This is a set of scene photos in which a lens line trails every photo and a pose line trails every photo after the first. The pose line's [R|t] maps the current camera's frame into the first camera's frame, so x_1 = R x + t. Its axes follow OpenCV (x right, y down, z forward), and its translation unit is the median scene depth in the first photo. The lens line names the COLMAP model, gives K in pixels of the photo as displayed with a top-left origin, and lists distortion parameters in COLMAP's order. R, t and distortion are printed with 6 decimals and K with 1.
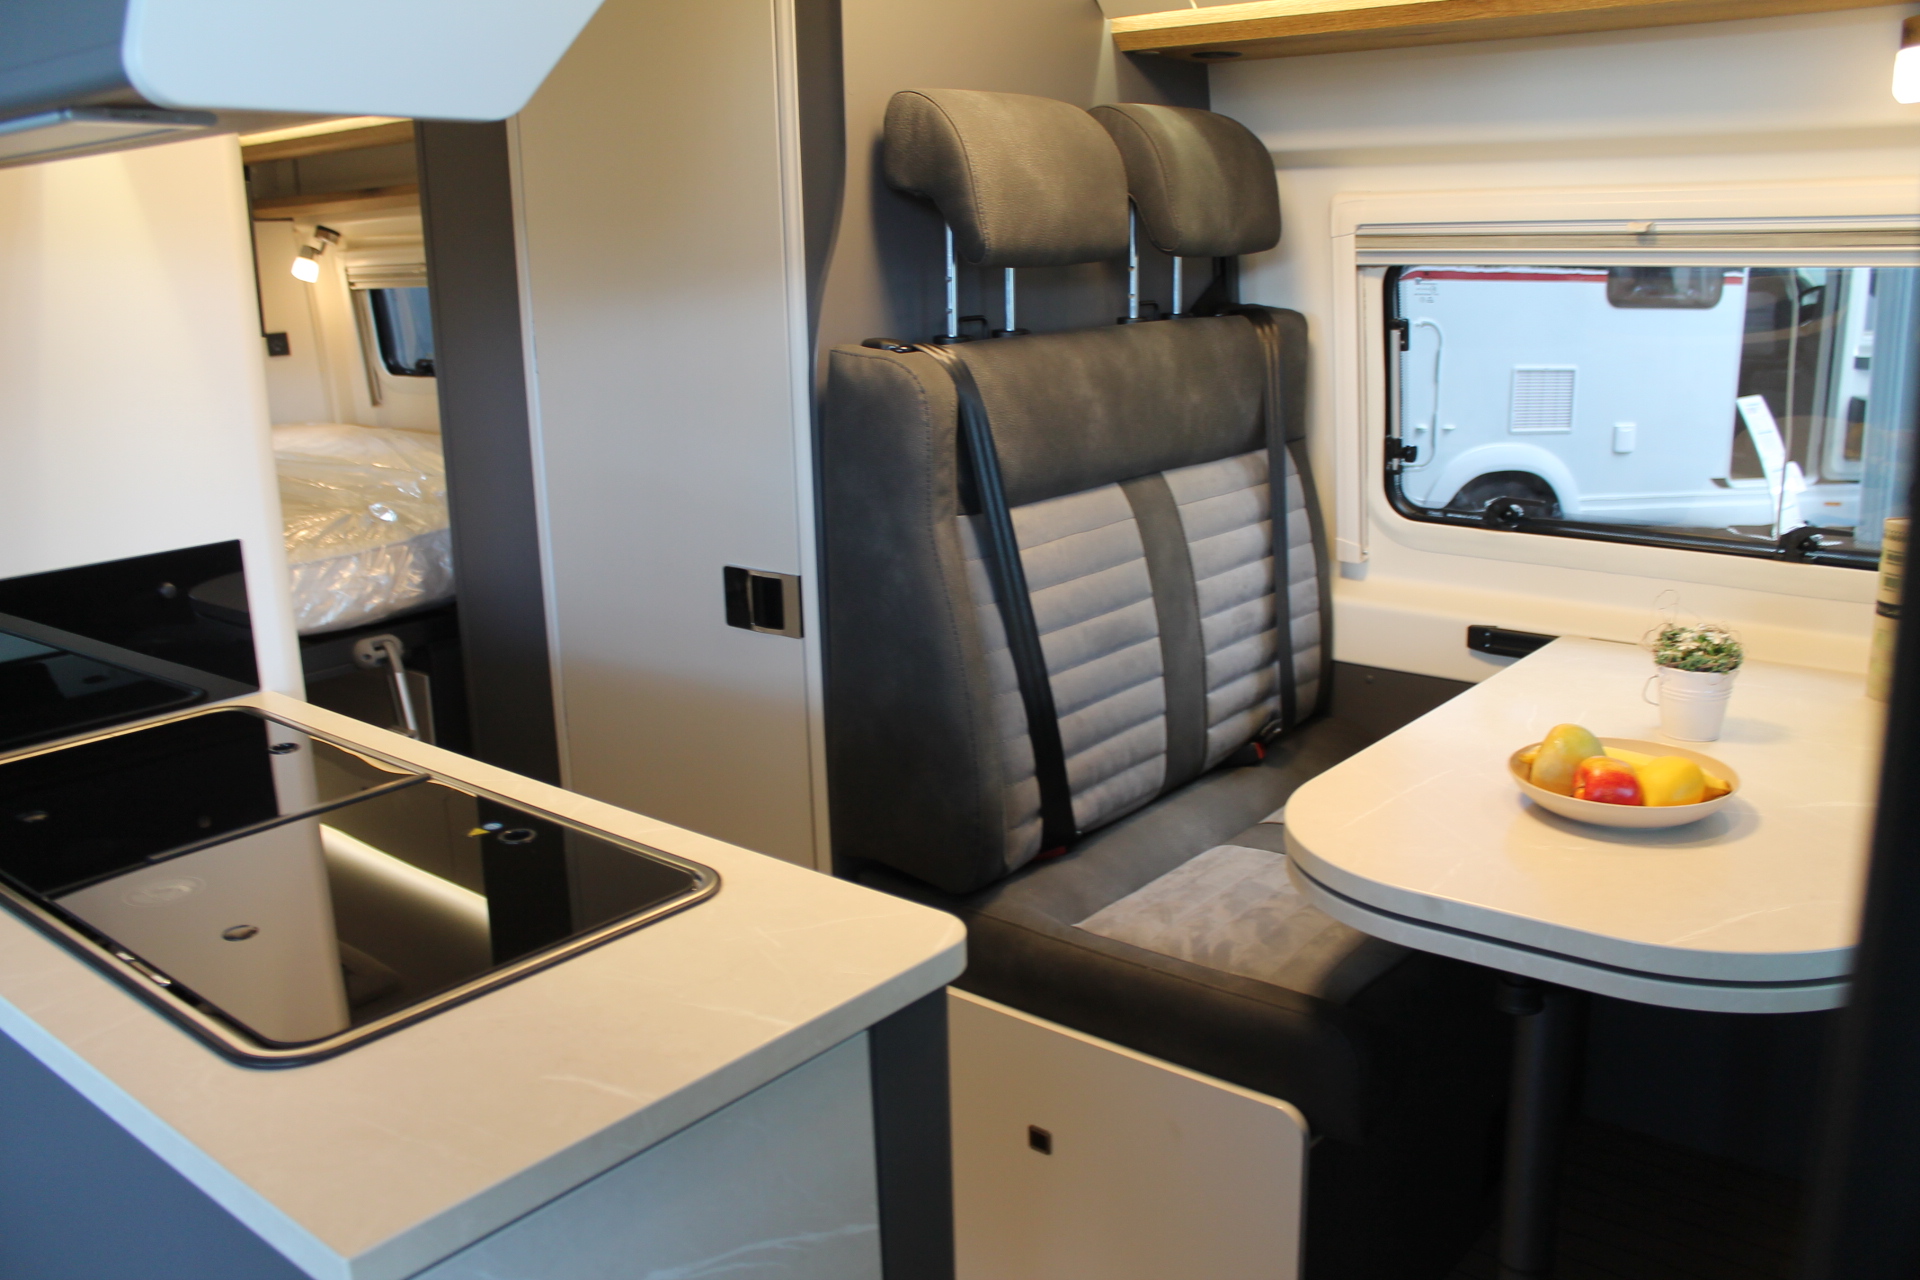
lens RADIAL K [[1600.0, 0, 960.0], [0, 1600.0, 640.0], [0, 0, 1]] dist [-0.099142, 0.008836]
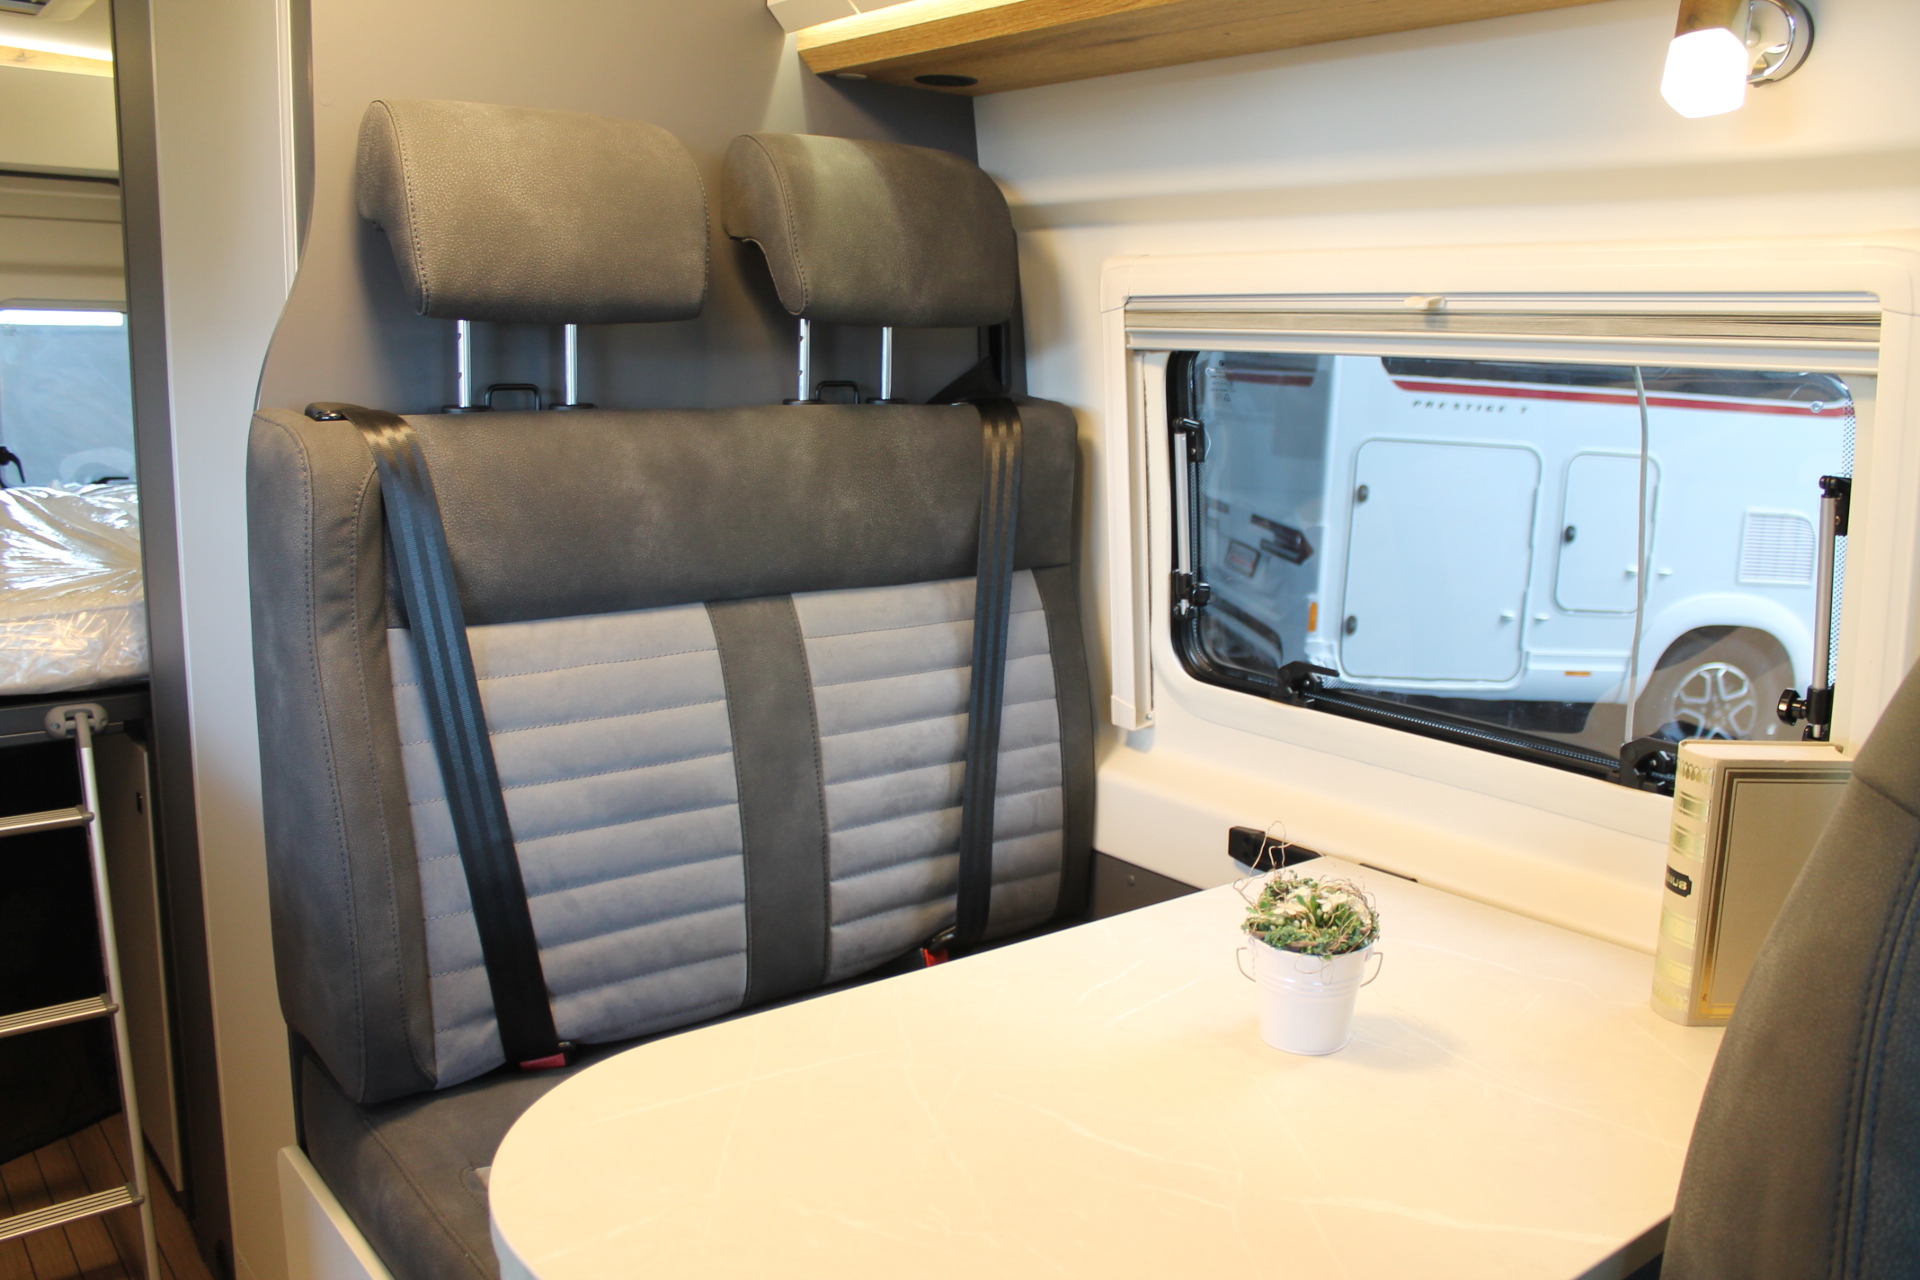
lens RADIAL K [[1600.0, 0, 960.0], [0, 1600.0, 640.0], [0, 0, 1]] dist [-0.099142, 0.008836]
pose [[0.977010, 0.083219, -0.196282, 0.359434], [-0.095049, 0.994133, -0.051626, -0.049231], [0.190835, 0.069096, 0.979187, 0.241087]]
